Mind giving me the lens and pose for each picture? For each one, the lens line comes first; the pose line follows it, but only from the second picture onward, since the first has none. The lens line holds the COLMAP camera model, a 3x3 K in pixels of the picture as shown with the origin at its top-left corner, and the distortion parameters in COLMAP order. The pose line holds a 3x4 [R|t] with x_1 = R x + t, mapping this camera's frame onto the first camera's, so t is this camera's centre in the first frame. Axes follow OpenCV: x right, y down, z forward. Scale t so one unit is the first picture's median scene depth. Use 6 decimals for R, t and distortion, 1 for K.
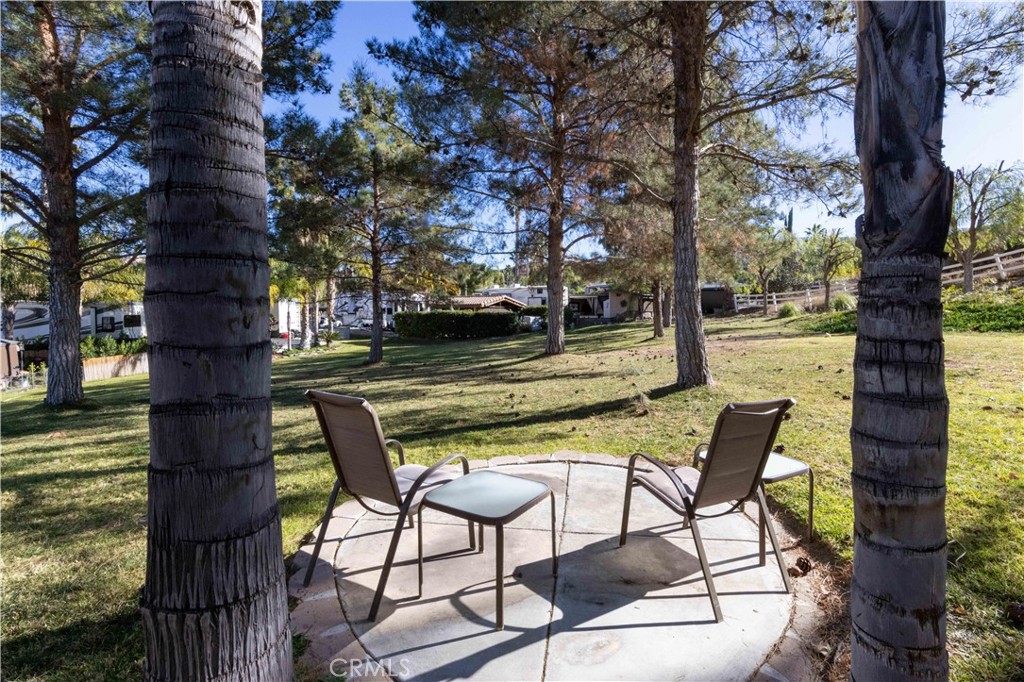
lens RADIAL K [[442.4, 0, 548.6], [0, 442.4, 315.1], [0, 0, 1]] dist [-0.007174, 0.001274]
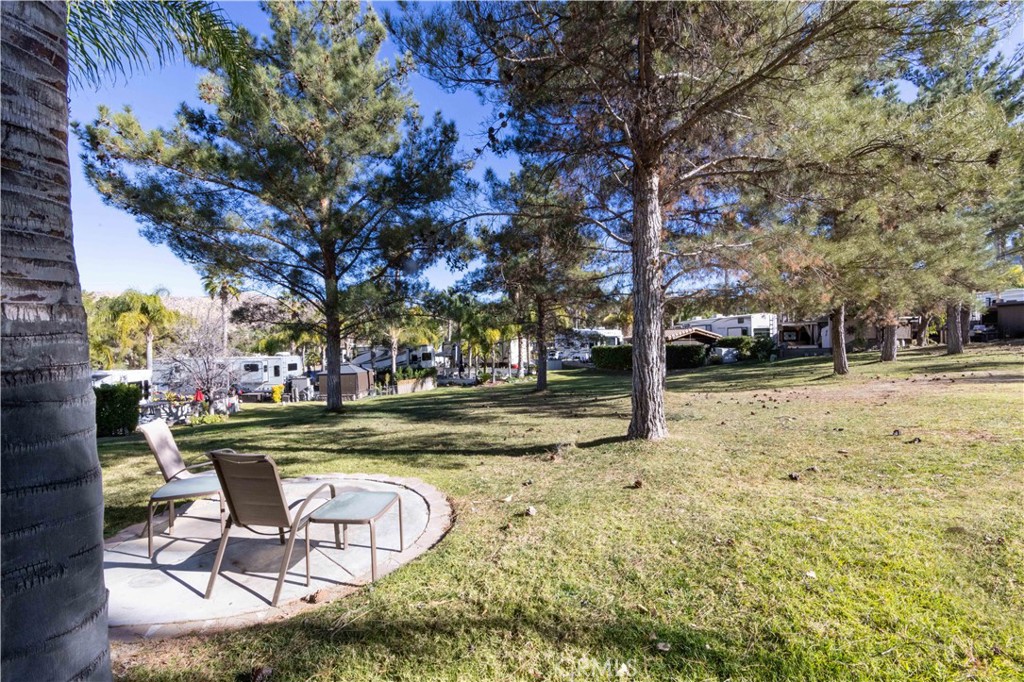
lens RADIAL K [[401.7, 0, 516.1], [0, 401.7, 340.9], [0, 0, 1]] dist [-0.004743, -0.000451]
pose [[0.816101, -0.028837, -0.577189, 0.151283], [0.021657, 0.999579, -0.019319, -0.008712], [0.577503, 0.003266, 0.816382, 0.037576]]
